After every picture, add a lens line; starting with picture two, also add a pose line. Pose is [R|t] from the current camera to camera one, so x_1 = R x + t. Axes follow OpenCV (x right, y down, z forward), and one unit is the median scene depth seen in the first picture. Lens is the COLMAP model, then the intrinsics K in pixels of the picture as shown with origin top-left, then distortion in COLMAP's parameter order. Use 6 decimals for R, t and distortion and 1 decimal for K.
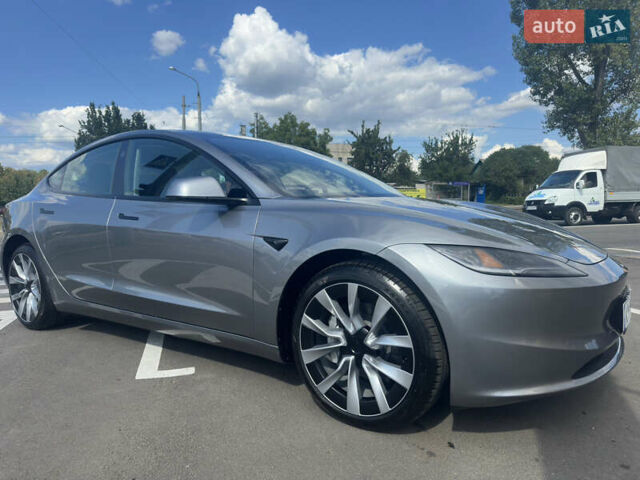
lens RADIAL K [[449.2, 0, 320.0], [0, 449.2, 240.0], [0, 0, 1]] dist [0.087729, -0.110405]
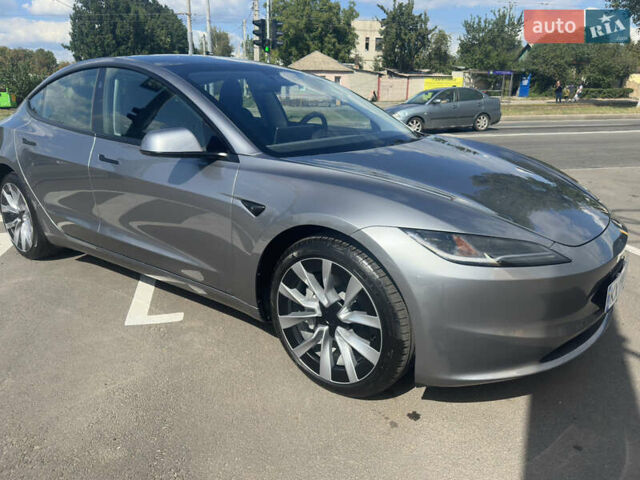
lens RADIAL K [[478.9, 0, 320.0], [0, 478.9, 240.0], [0, 0, 1]] dist [0.067410, -0.088543]
pose [[0.998906, 0.027981, -0.037481, 0.087659], [-0.019327, 0.976641, 0.214004, -0.154670], [0.042594, -0.213046, 0.976113, -0.008502]]
